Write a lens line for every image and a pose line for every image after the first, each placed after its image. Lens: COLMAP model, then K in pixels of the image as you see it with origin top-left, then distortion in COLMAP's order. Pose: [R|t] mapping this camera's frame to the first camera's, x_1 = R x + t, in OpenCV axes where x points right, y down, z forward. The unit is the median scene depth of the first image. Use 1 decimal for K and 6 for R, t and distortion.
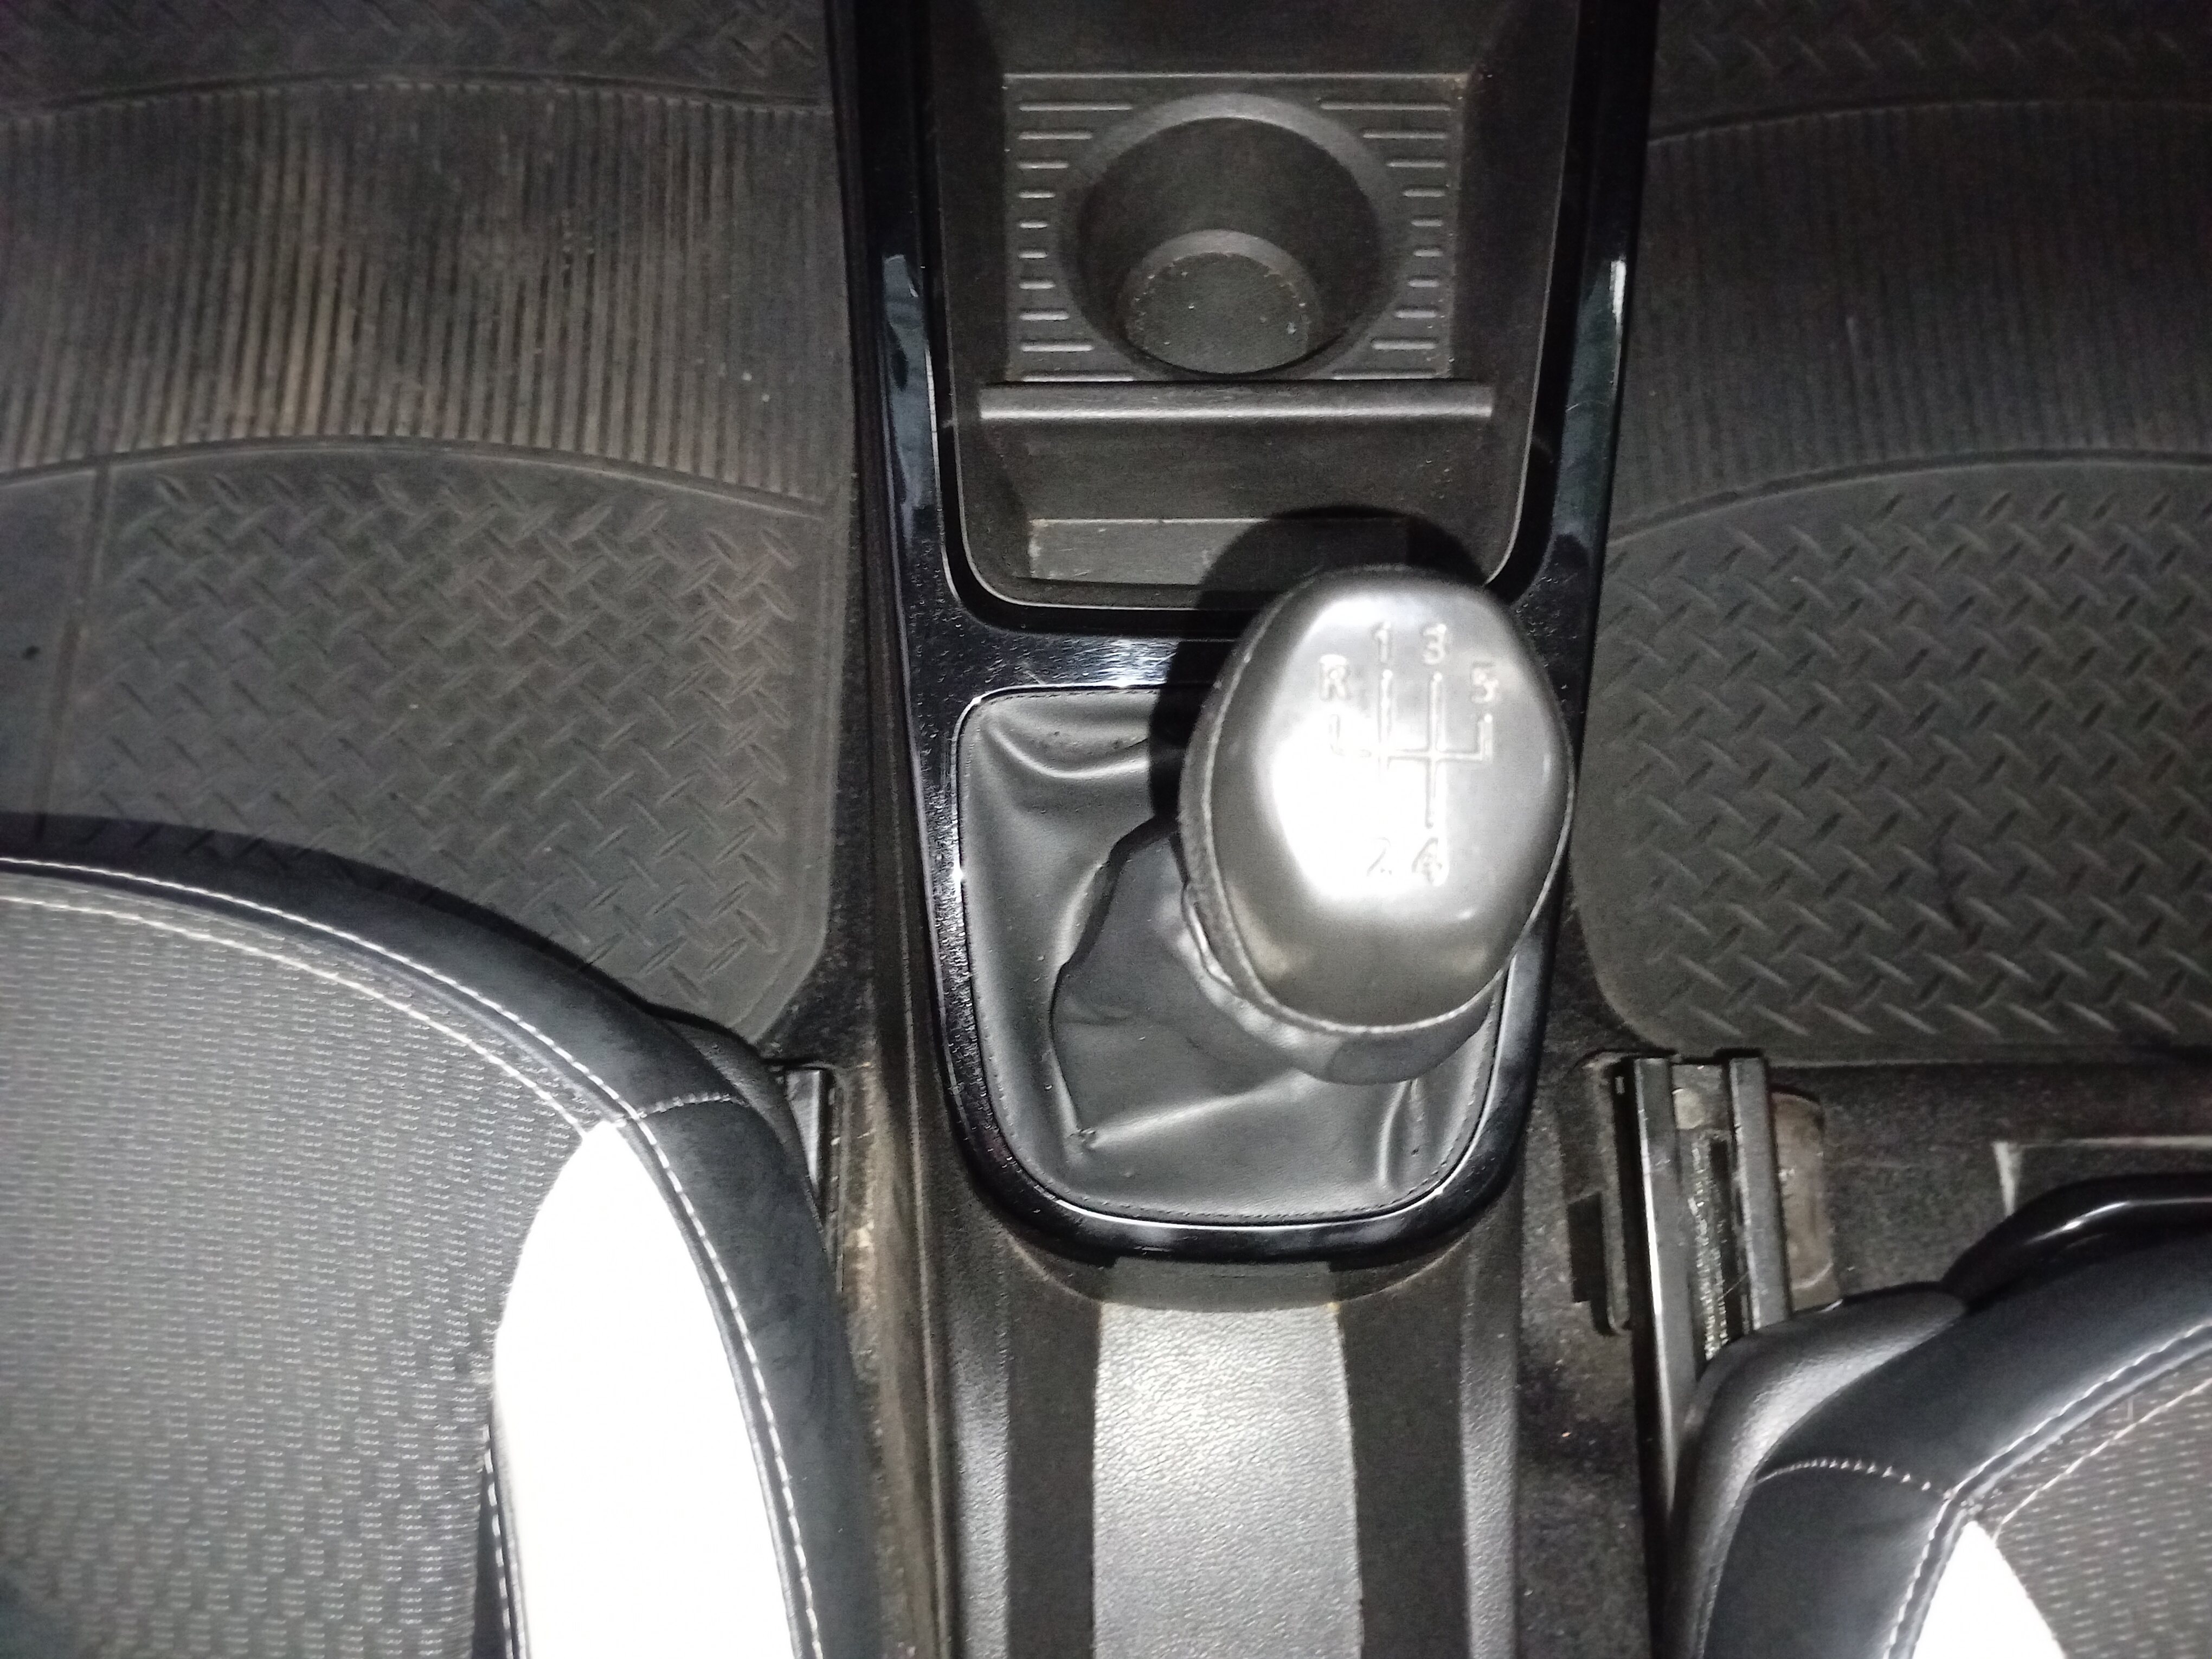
lens RADIAL K [[1687.0, 0, 1132.7], [0, 1687.0, 819.5], [0, 0, 1]] dist [0.044792, -0.132247]
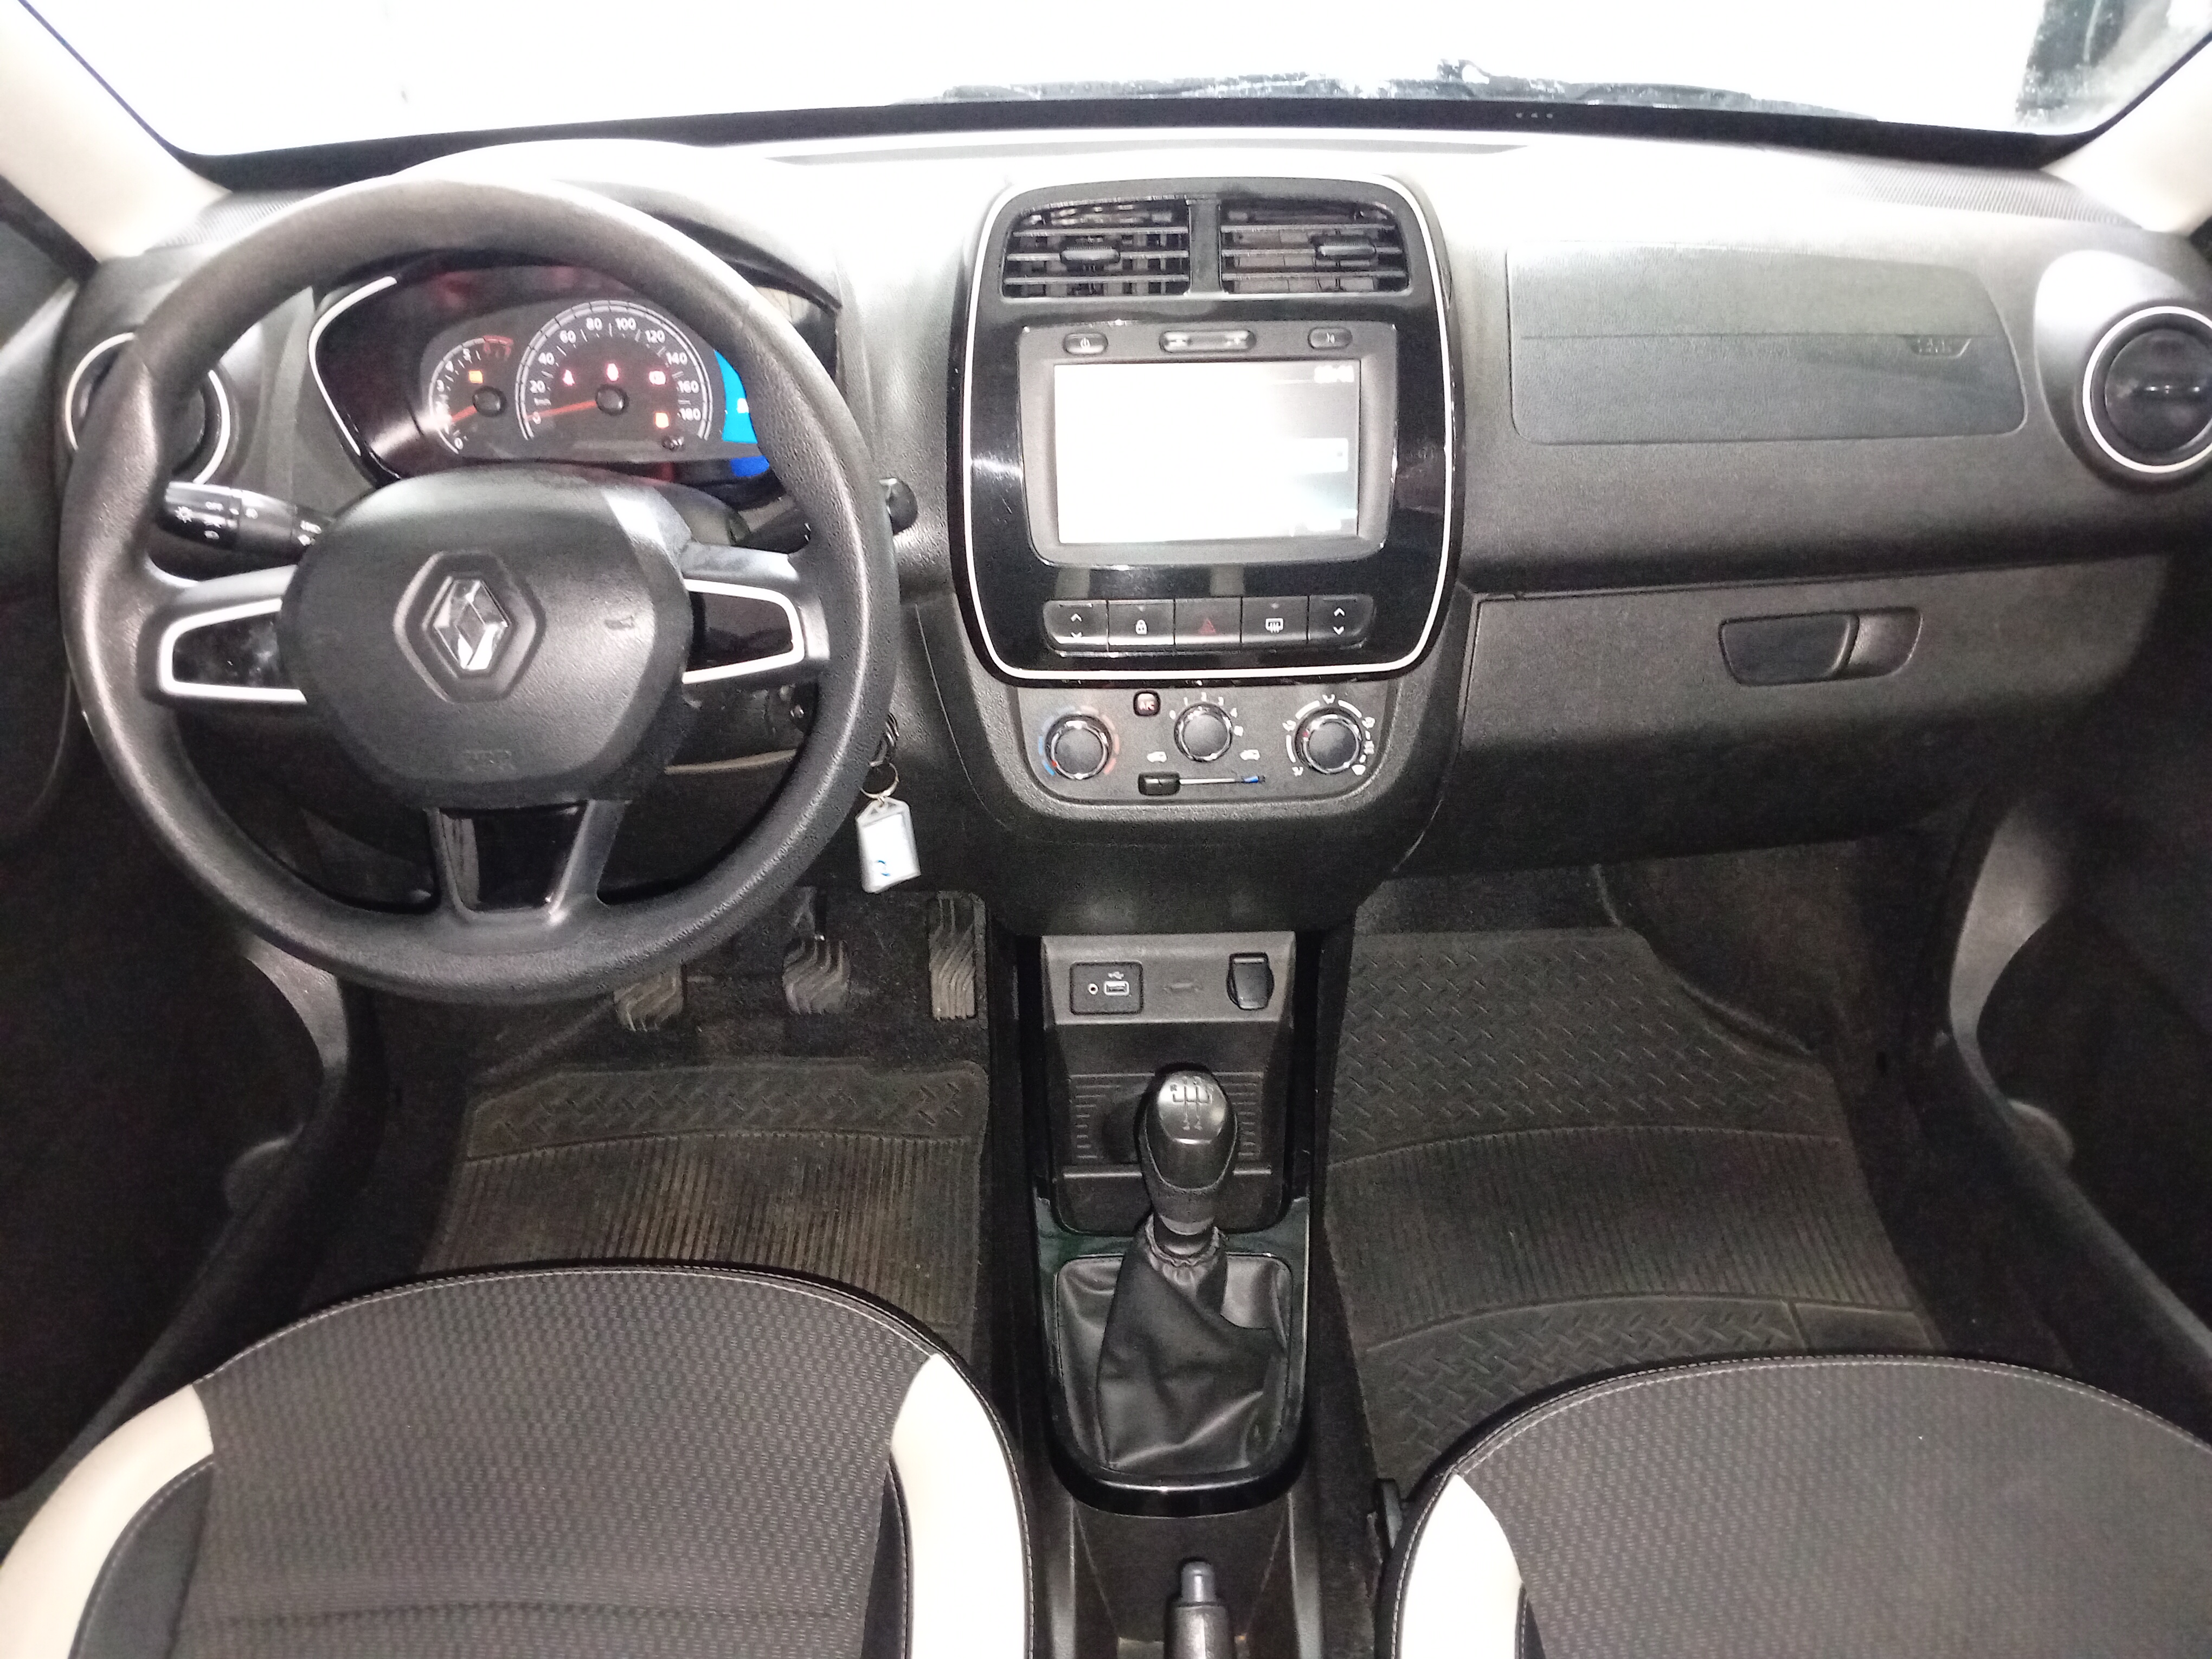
lens RADIAL K [[1705.8, 0, 1112.8], [0, 1705.8, 820.3], [0, 0, 1]] dist [0.093341, -0.208955]
pose [[0.999867, -0.016121, 0.002633, -0.011122], [0.013879, 0.753456, -0.657352, 0.599781], [0.008613, 0.657300, 0.753579, -0.725610]]
